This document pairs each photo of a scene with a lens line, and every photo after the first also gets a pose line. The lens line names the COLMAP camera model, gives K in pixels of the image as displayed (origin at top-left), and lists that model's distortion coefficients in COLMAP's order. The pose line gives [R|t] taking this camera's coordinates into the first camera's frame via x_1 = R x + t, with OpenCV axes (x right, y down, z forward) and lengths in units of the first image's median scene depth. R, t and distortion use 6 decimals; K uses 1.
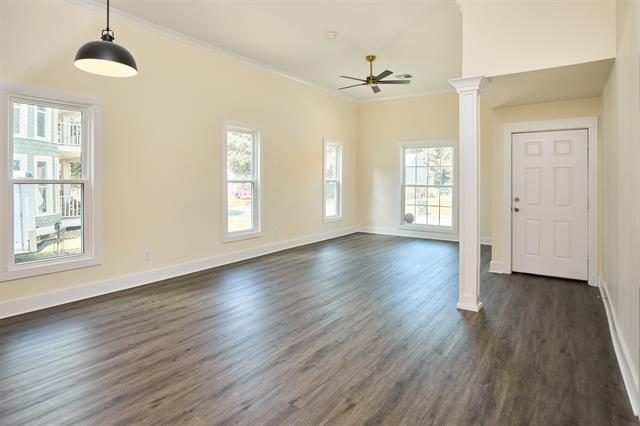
lens RADIAL K [[353.6, 0, 320.4], [0, 353.6, 178.5], [0, 0, 1]] dist [-0.020057, -0.000508]
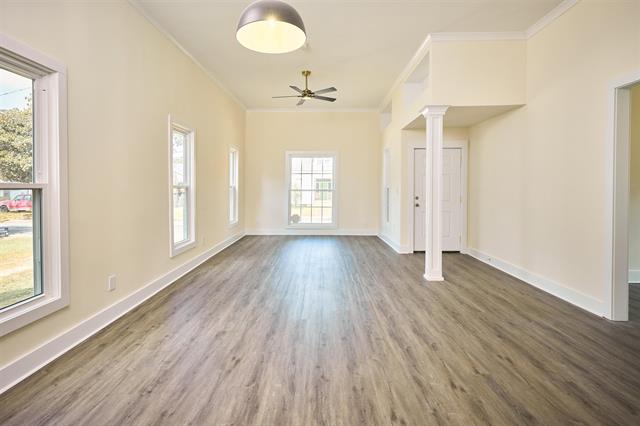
lens RADIAL K [[323.6, 0, 305.4], [0, 323.6, 190.5], [0, 0, 1]] dist [0.005032, 0.001116]
pose [[0.843027, -0.014167, 0.537684, -0.400261], [0.006290, 0.999844, 0.016482, 0.006538], [-0.537834, -0.010512, 0.842985, 0.145605]]
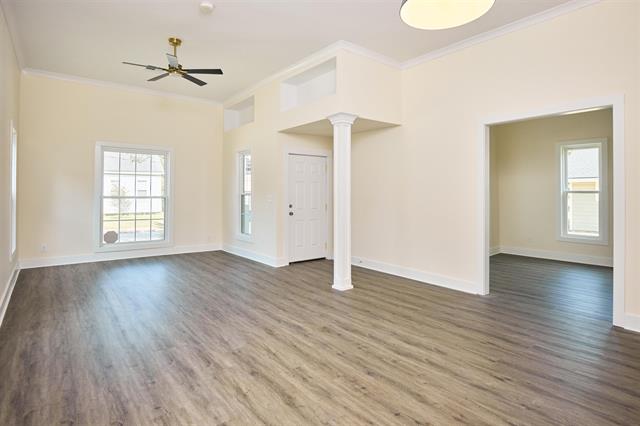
lens RADIAL K [[353.6, 0, 316.5], [0, 353.6, 192.3], [0, 0, 1]] dist [-0.020057, -0.000508]
pose [[0.290424, -0.003822, 0.956890, -0.542106], [-0.007446, 0.999953, 0.006254, 0.001193], [-0.956869, -0.008942, 0.290382, 0.447422]]
